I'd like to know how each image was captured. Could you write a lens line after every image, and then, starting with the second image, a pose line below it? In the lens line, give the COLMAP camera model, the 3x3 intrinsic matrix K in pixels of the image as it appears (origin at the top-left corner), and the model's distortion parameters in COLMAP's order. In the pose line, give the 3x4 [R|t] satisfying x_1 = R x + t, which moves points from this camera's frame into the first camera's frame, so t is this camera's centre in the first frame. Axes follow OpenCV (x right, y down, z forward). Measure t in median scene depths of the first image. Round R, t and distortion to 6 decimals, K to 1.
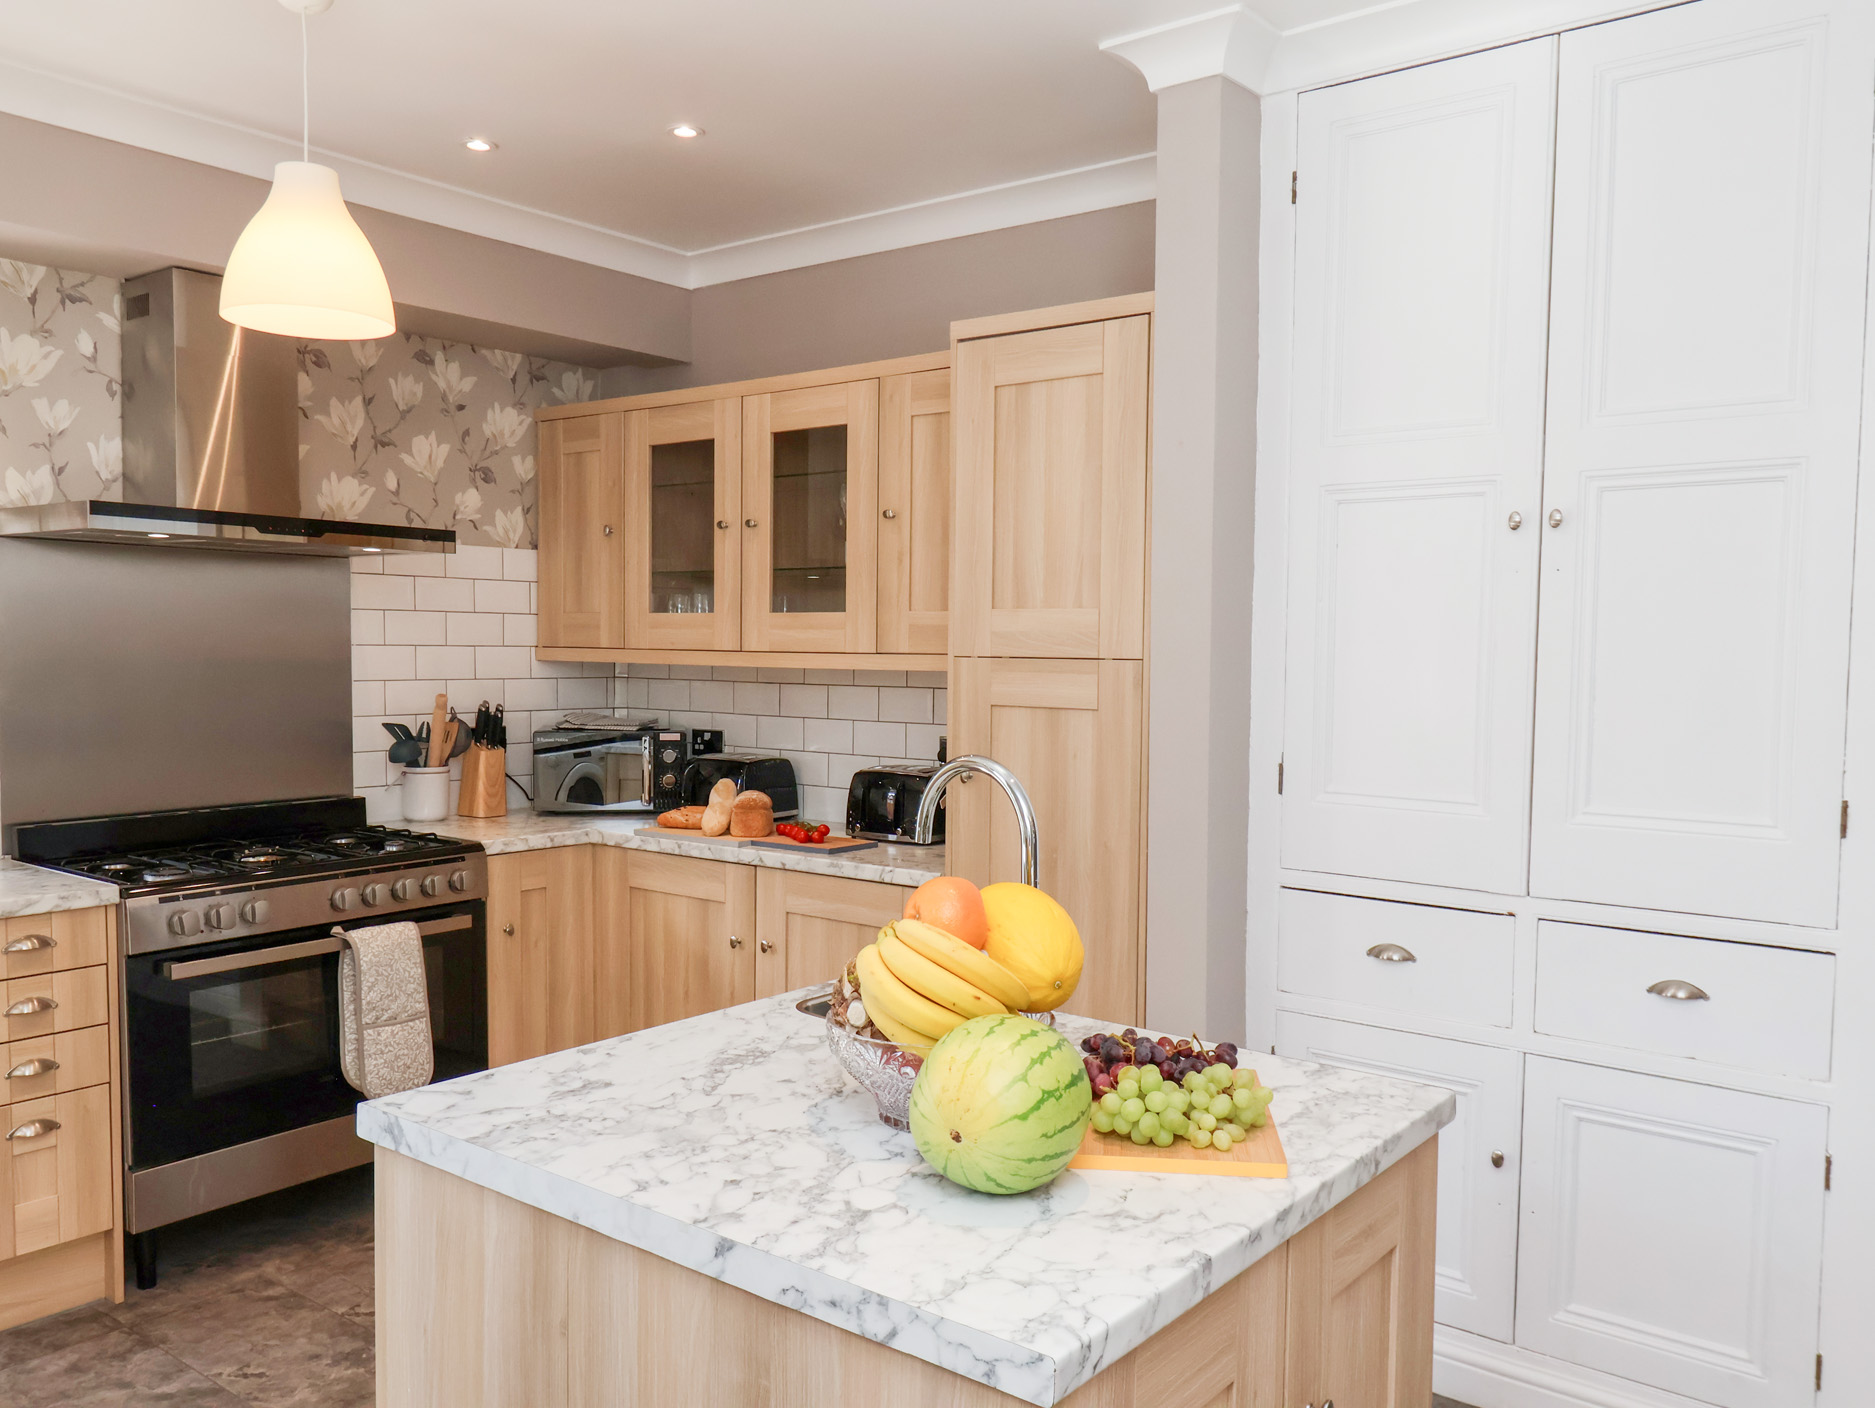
lens RADIAL K [[1484.0, 0, 935.8], [0, 1484.0, 729.7], [0, 0, 1]] dist [0.005794, 0.003947]
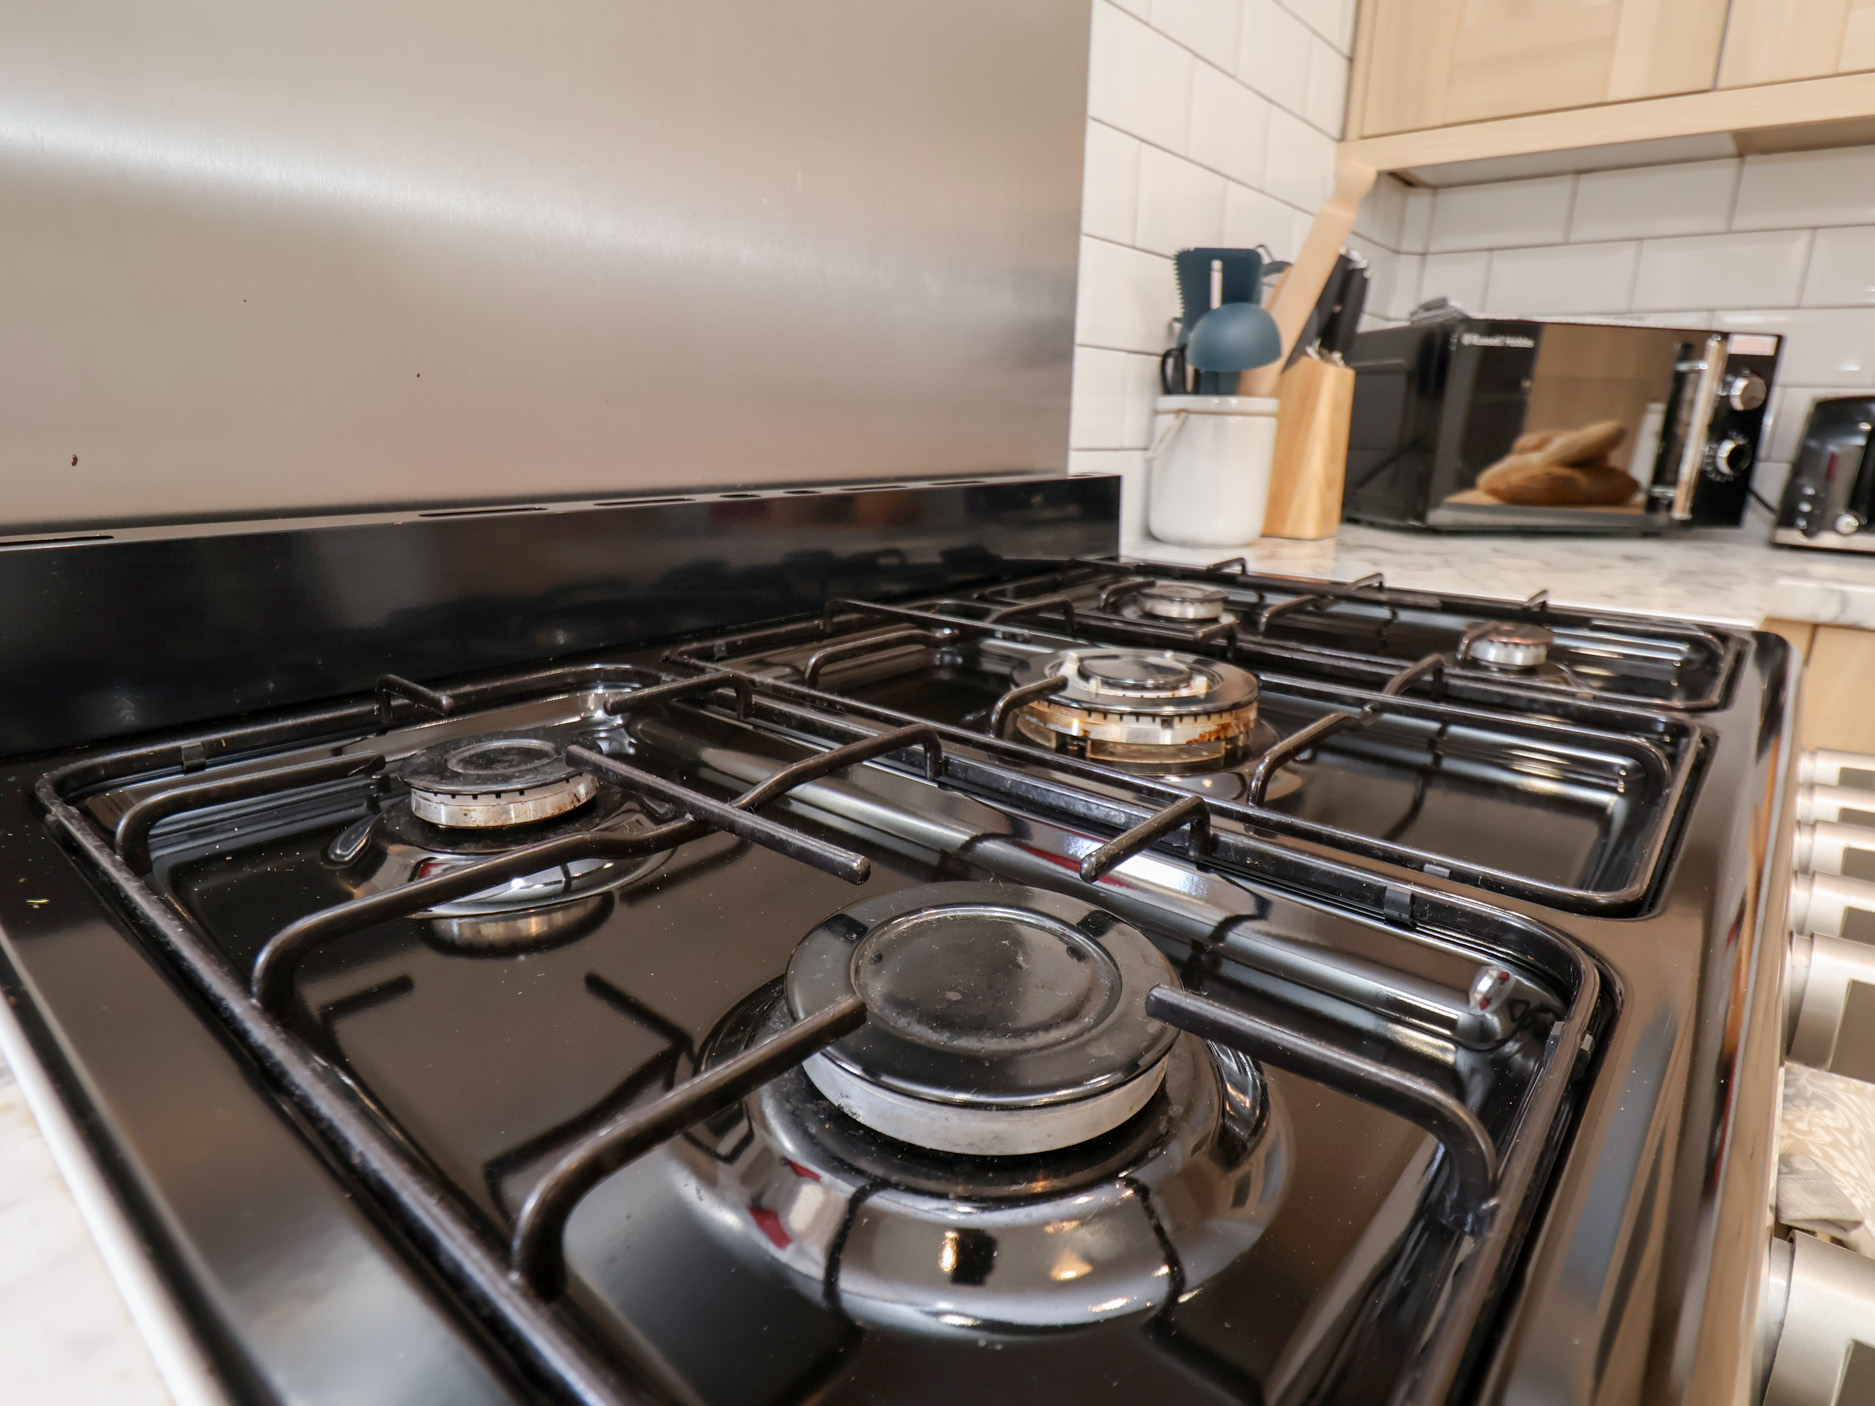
lens RADIAL K [[998.9, 0, 936.5], [0, 998.9, 715.7], [0, 0, 1]] dist [0.000168, -0.000220]
pose [[0.999242, 0.023549, -0.030989, -0.448676], [-0.015632, 0.971979, 0.234548, 0.049158], [0.035643, -0.233886, 0.971611, 0.798937]]
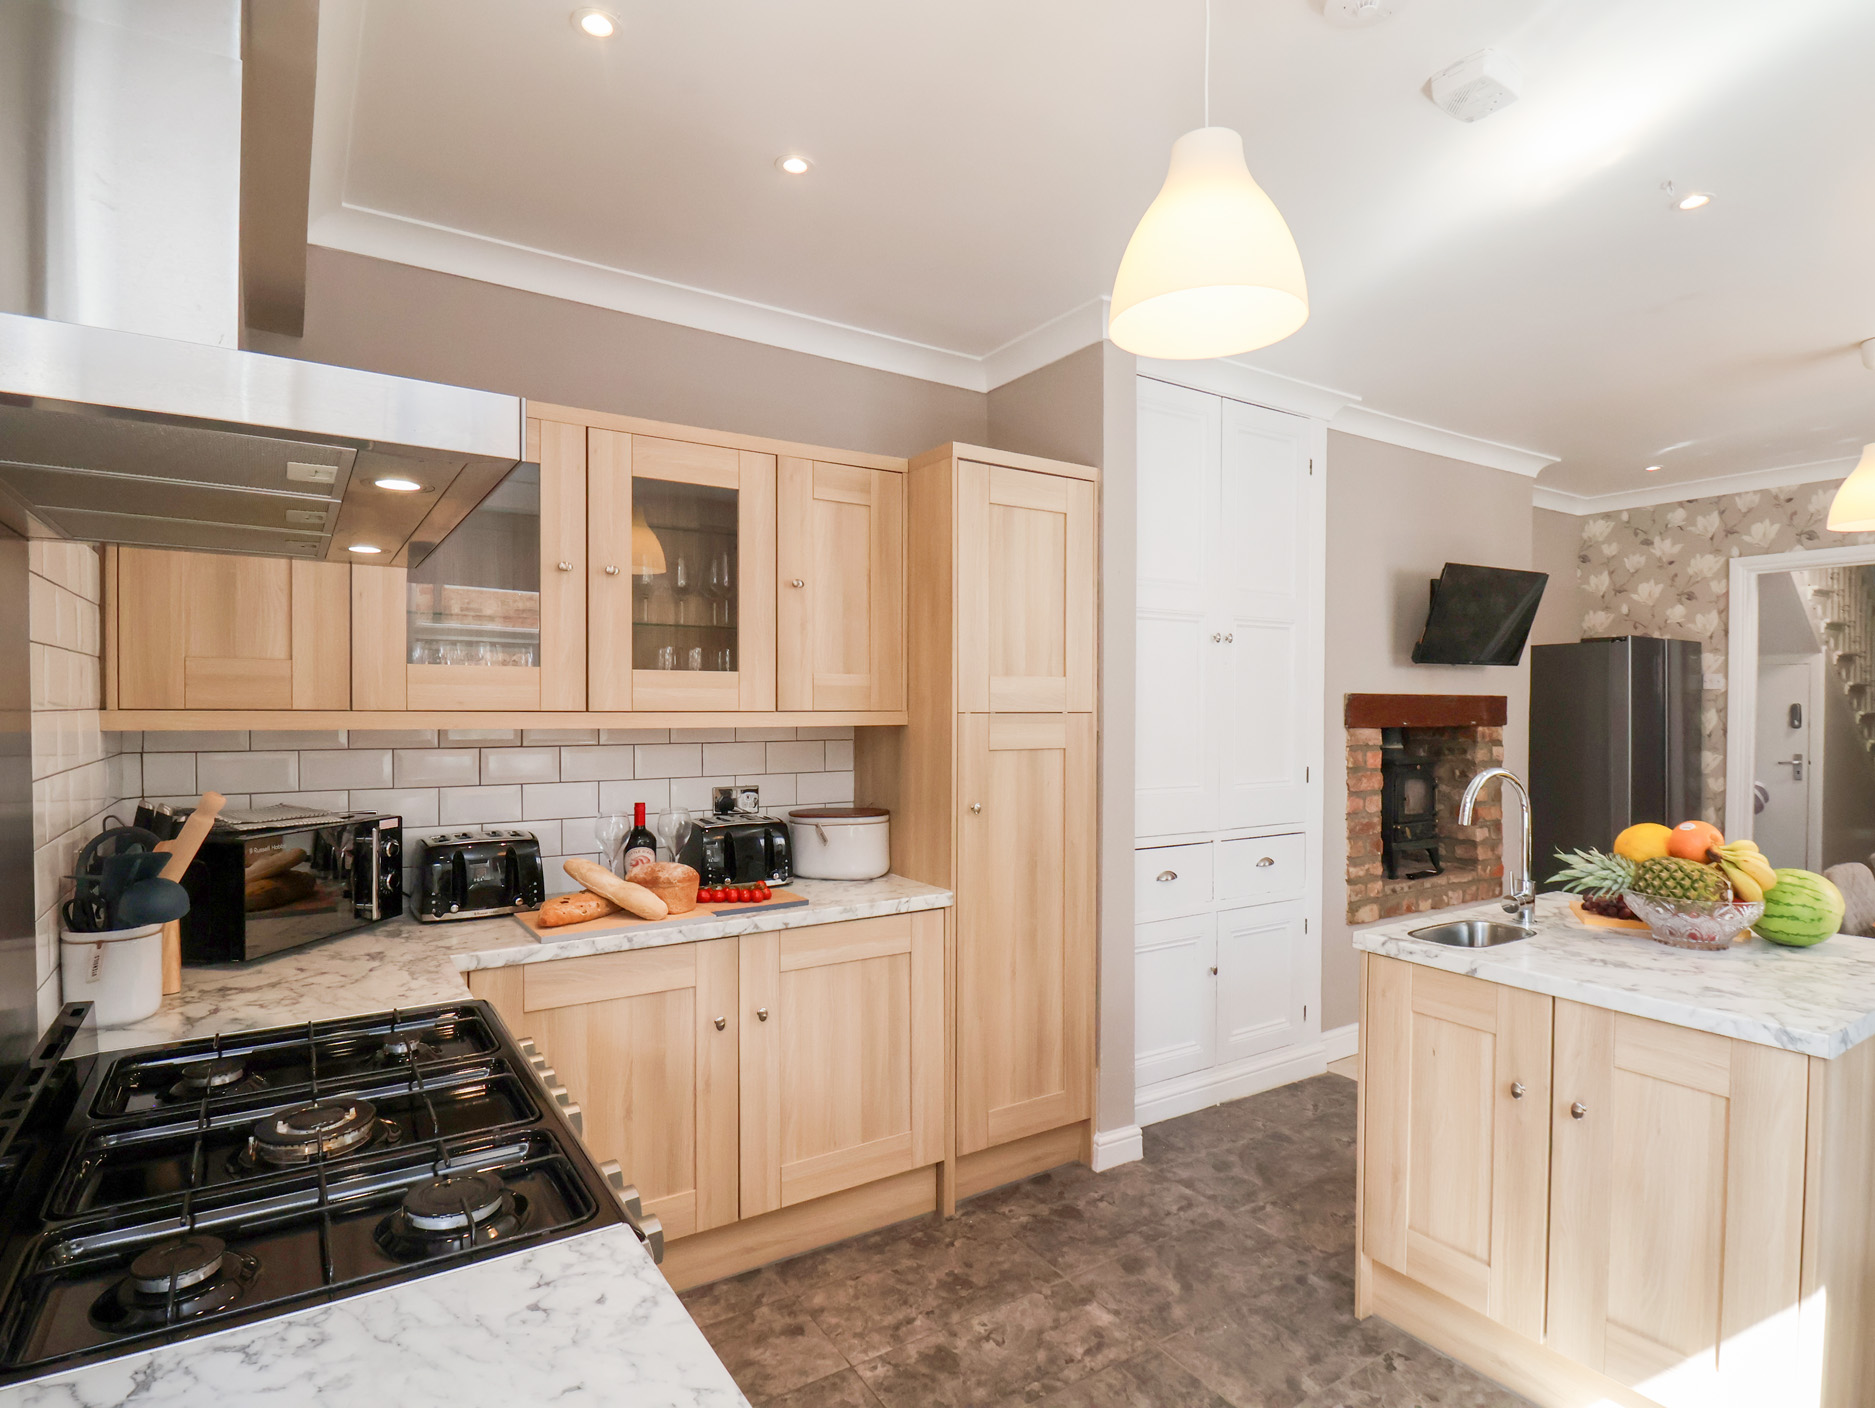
lens RADIAL K [[998.9, 0, 936.5], [0, 998.9, 716.7], [0, 0, 1]] dist [0.000168, -0.000220]
pose [[0.316803, -0.020687, 0.948266, -0.662122], [0.053762, 0.998546, 0.003823, -0.042574], [-0.946966, 0.049770, 0.317455, 0.641922]]
